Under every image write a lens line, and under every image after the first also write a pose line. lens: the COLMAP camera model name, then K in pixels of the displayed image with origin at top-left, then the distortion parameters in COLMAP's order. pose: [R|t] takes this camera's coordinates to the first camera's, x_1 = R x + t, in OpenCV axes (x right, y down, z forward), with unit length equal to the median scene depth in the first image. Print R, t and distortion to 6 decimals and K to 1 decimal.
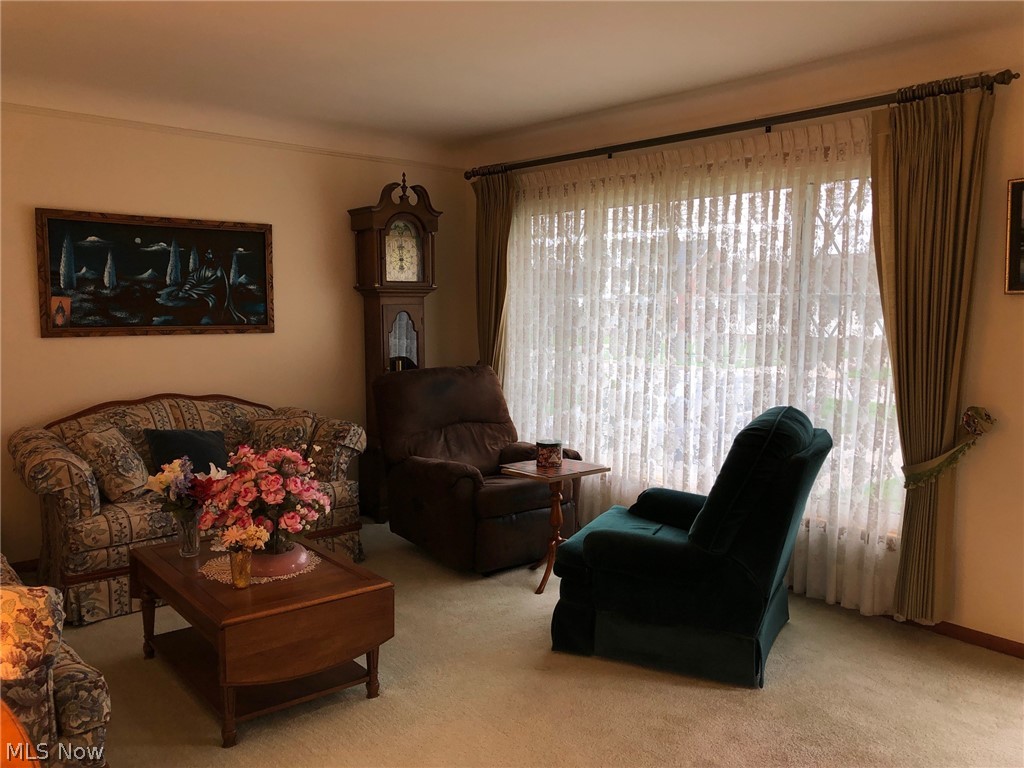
lens RADIAL K [[815.9, 0, 512.0], [0, 815.9, 384.0], [0, 0, 1]] dist [0.010464, 0.004015]
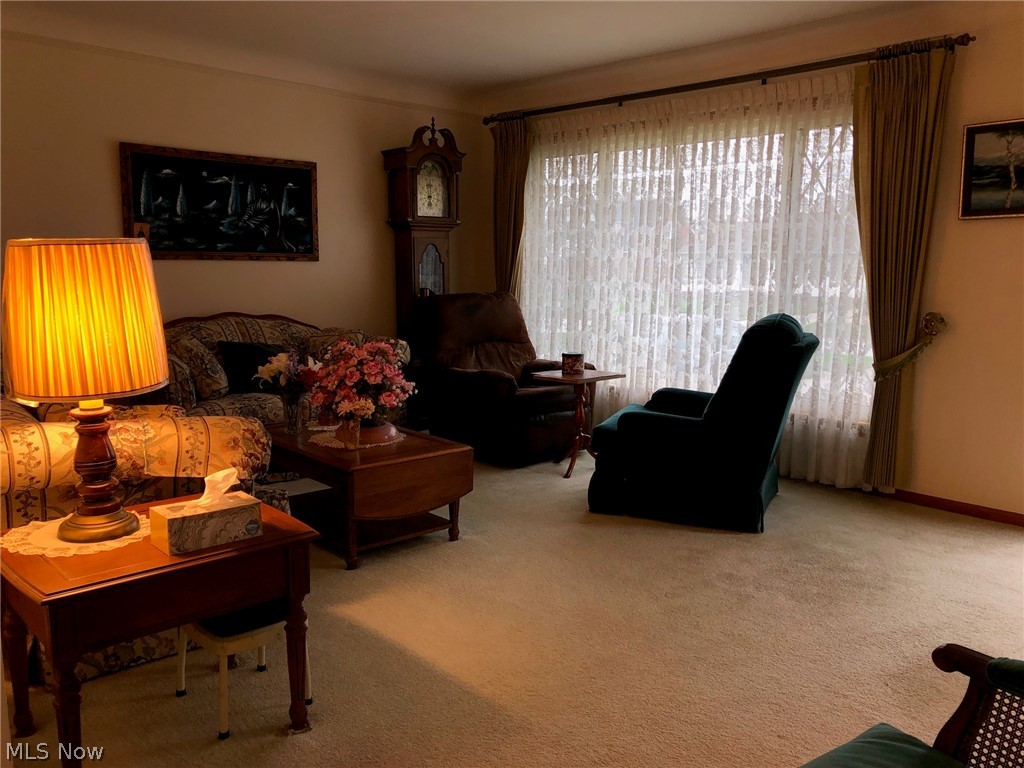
lens RADIAL K [[815.9, 0, 512.0], [0, 815.9, 384.0], [0, 0, 1]] dist [0.010464, 0.004015]
pose [[0.998671, -0.001611, 0.051520, -0.106486], [-0.000890, 0.998824, 0.048480, 0.062479], [-0.051537, -0.048462, 0.997495, -0.164148]]
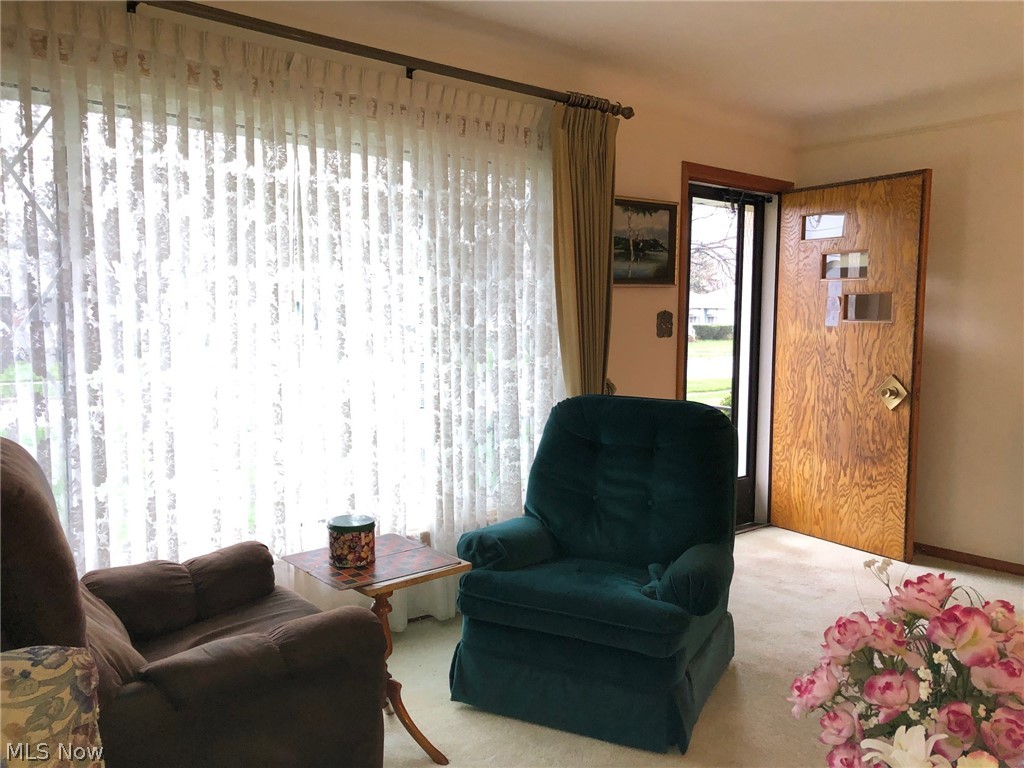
lens RADIAL K [[815.9, 0, 512.0], [0, 815.9, 384.0], [0, 0, 1]] dist [0.010464, 0.004015]
pose [[0.023935, -0.131251, 0.991060, -0.538671], [0.059030, 0.989800, 0.129659, -0.107347], [-0.997969, 0.055399, 0.031438, 0.901812]]
